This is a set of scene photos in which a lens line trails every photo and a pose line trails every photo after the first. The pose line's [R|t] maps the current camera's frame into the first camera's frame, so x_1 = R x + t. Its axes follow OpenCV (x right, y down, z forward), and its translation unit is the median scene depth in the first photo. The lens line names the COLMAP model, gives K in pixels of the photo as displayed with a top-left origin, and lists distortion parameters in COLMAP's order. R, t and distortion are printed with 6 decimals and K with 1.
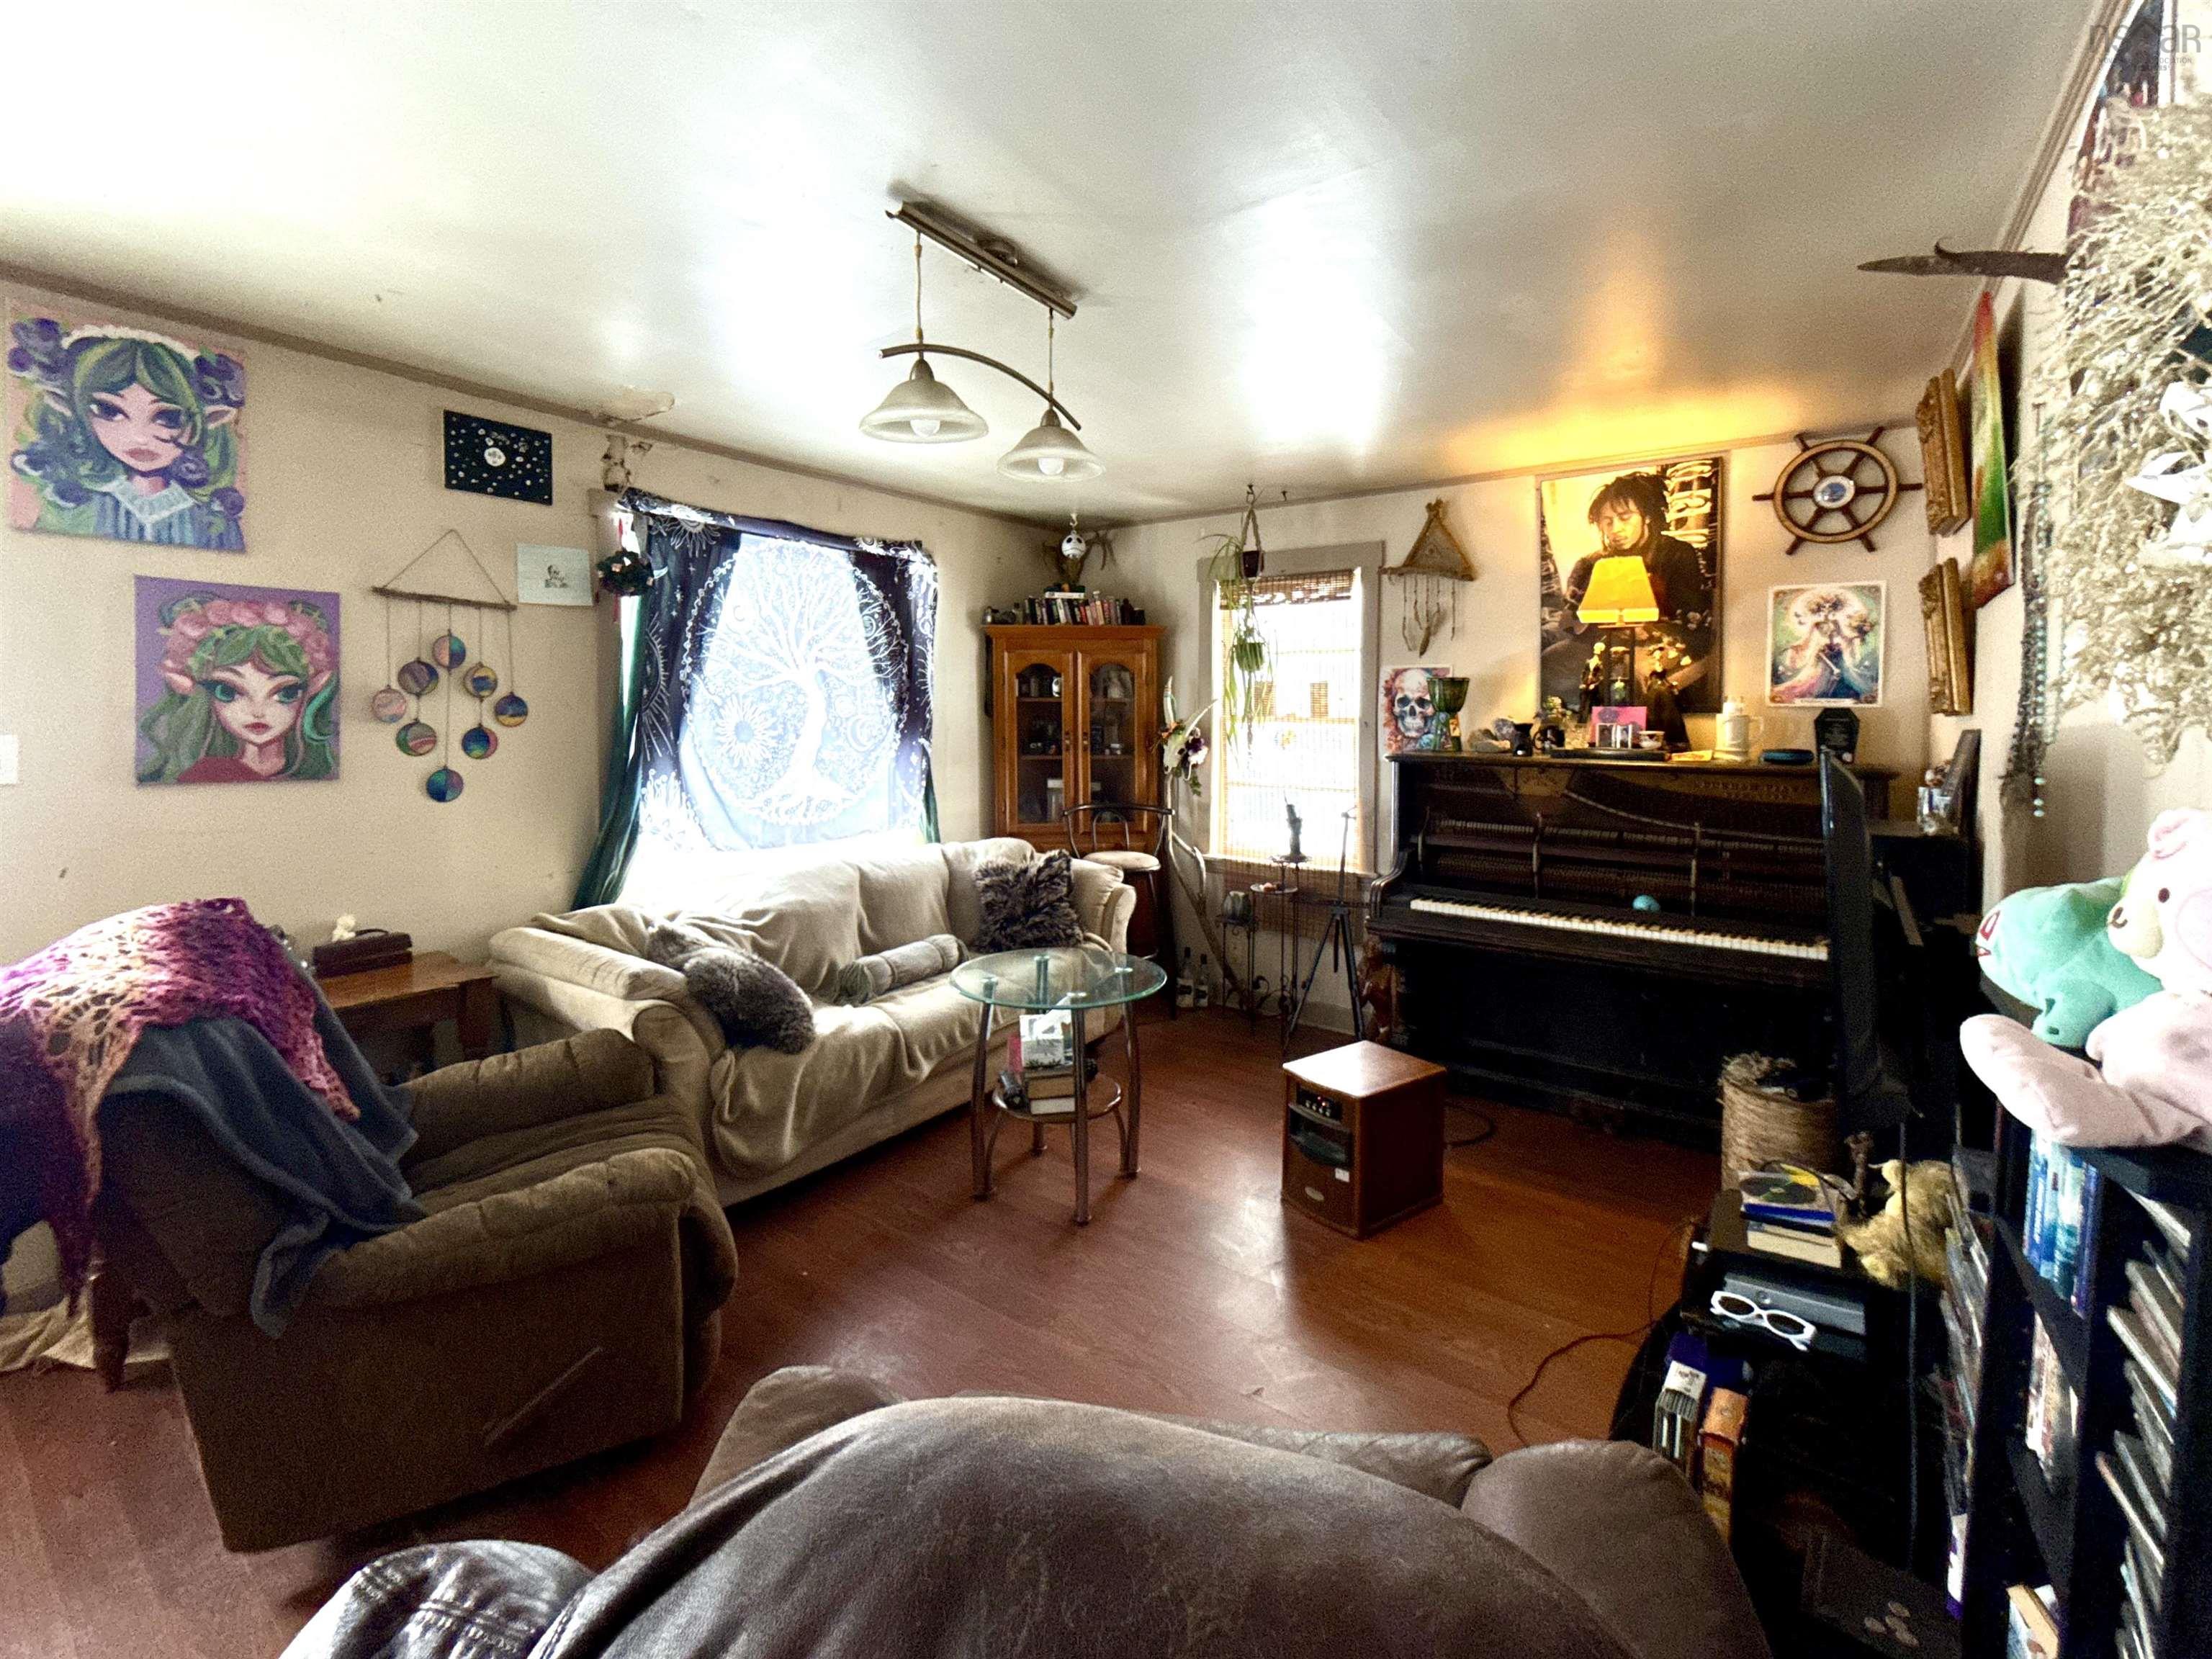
lens RADIAL K [[972.5, 0, 1135.1], [0, 972.5, 795.7], [0, 0, 1]] dist [0.001185, -0.000577]
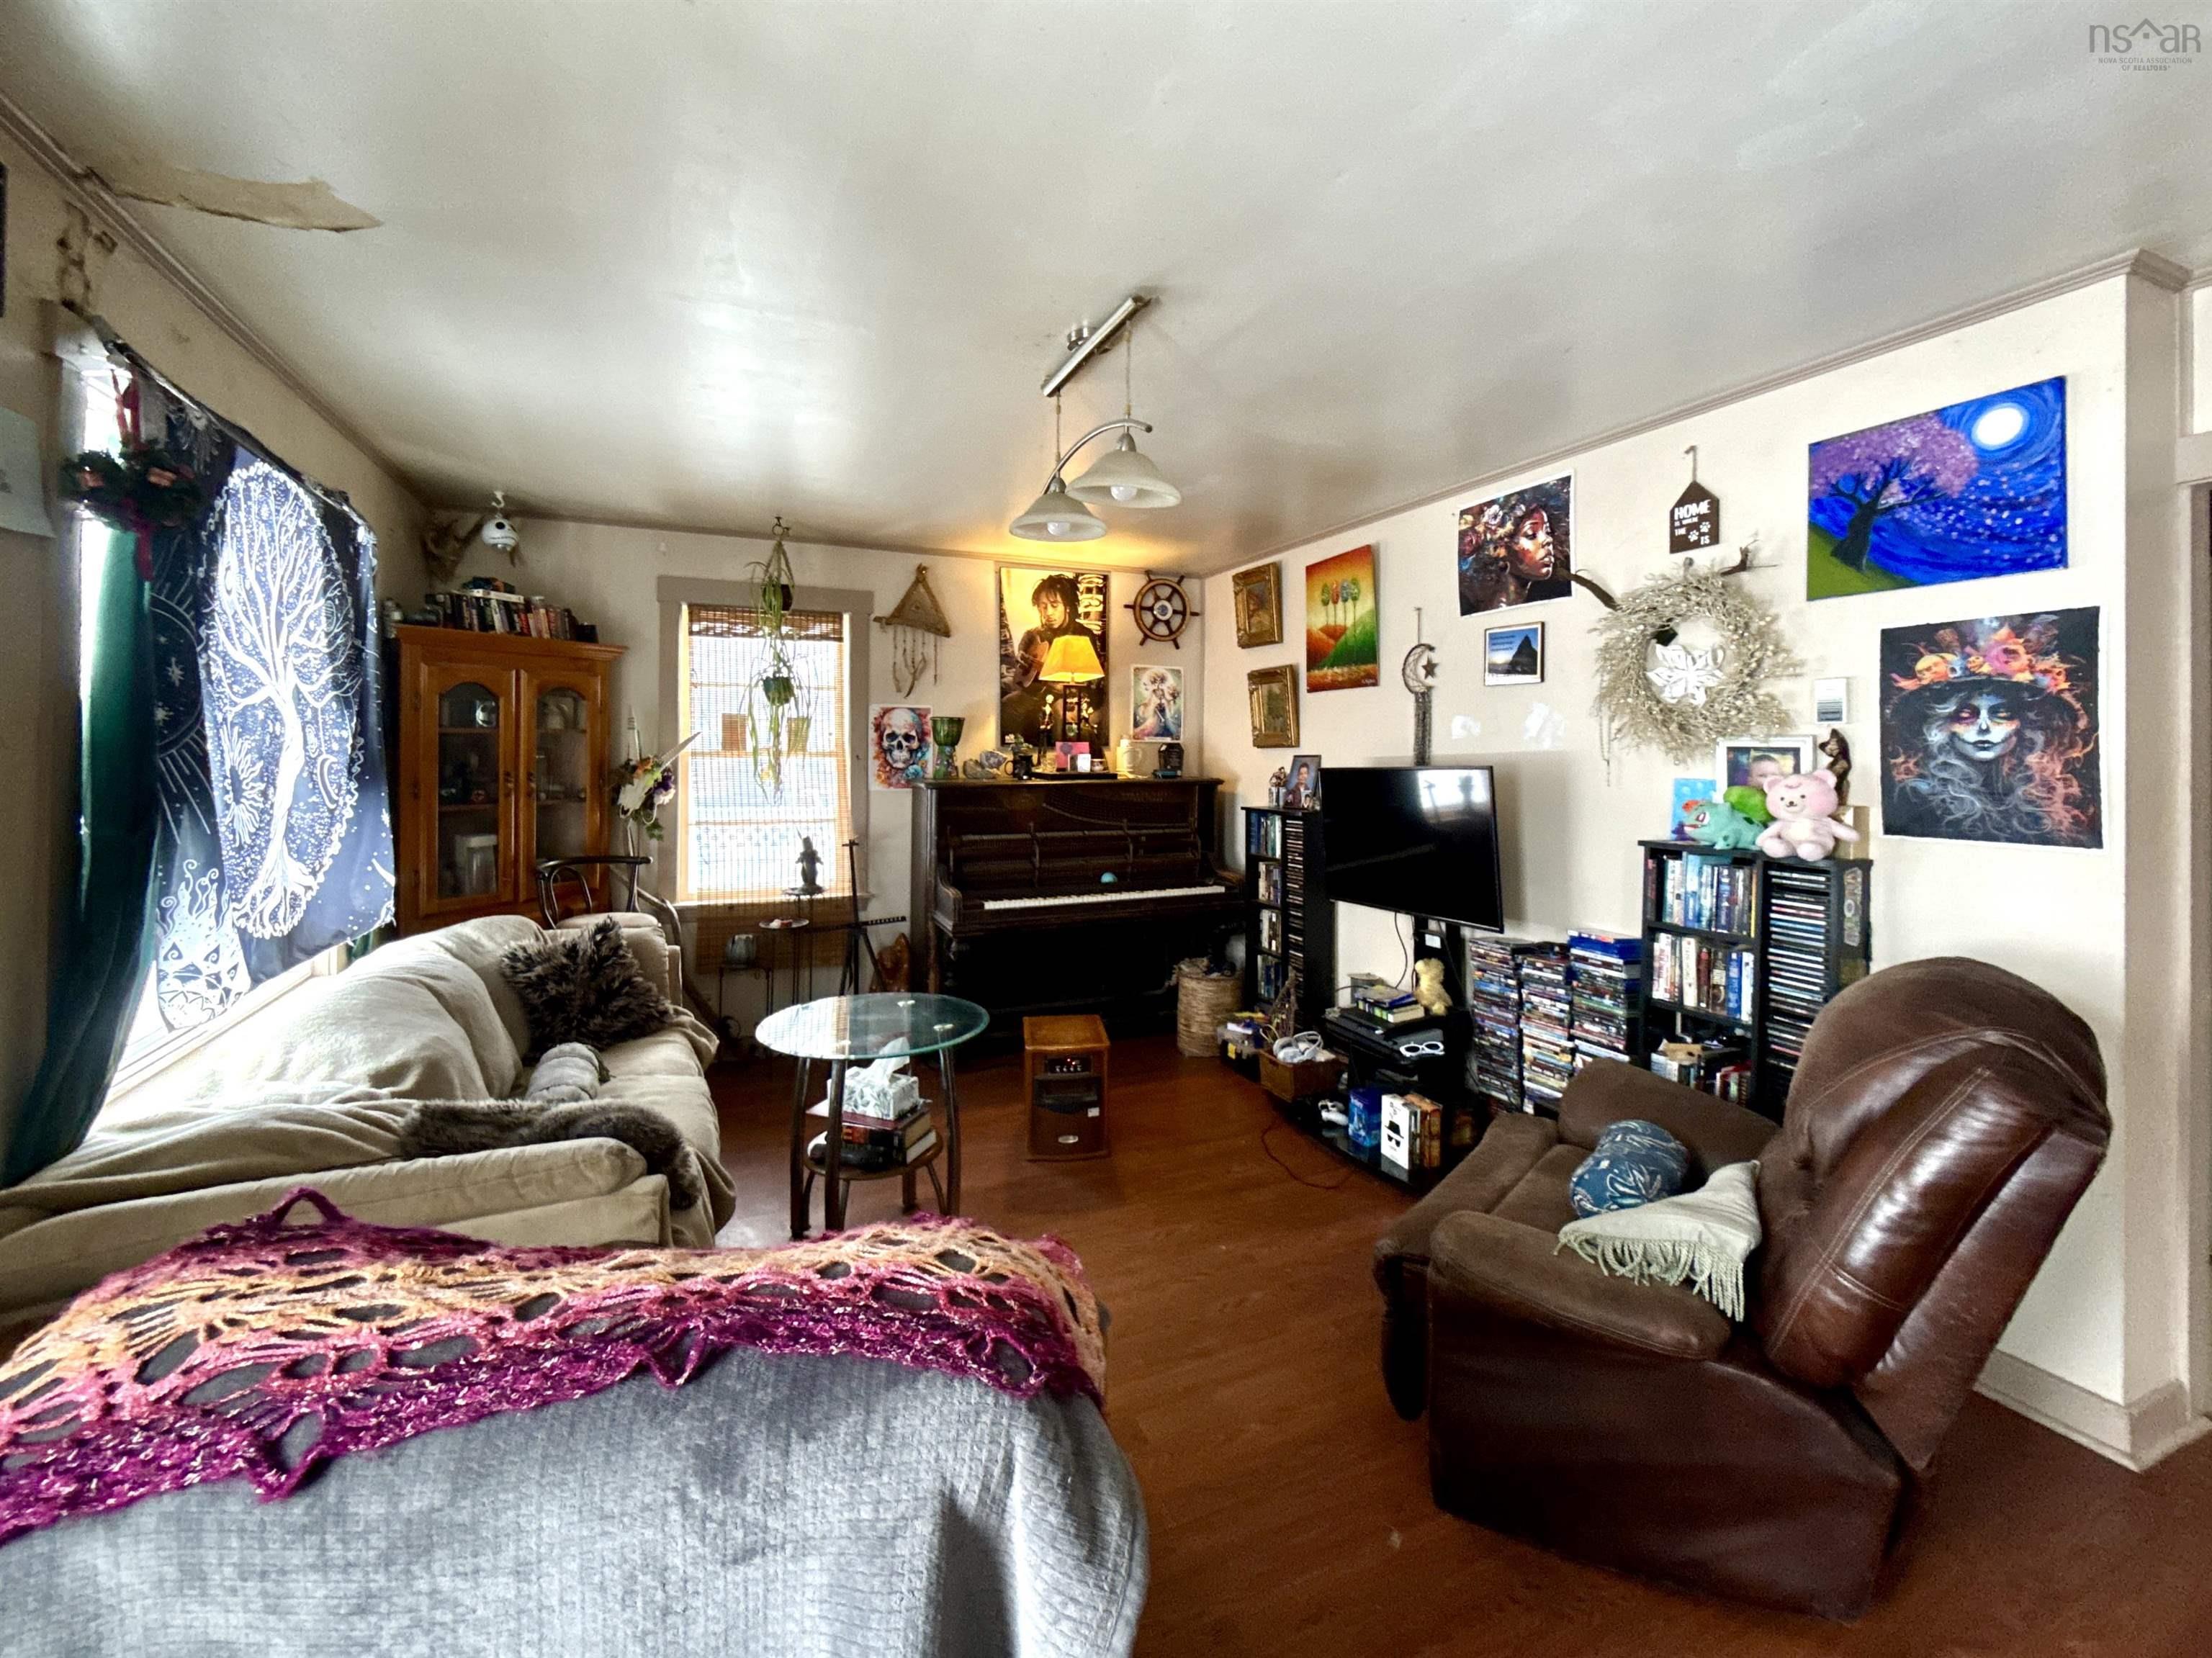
lens RADIAL K [[972.4, 0, 1092.2], [0, 972.4, 816.9], [0, 0, 1]] dist [0.001185, -0.000577]
pose [[0.487923, -0.067330, 0.870286, -0.649100], [0.074728, 0.996582, 0.035205, -0.028952], [-0.869682, 0.047857, 0.491287, 0.270895]]
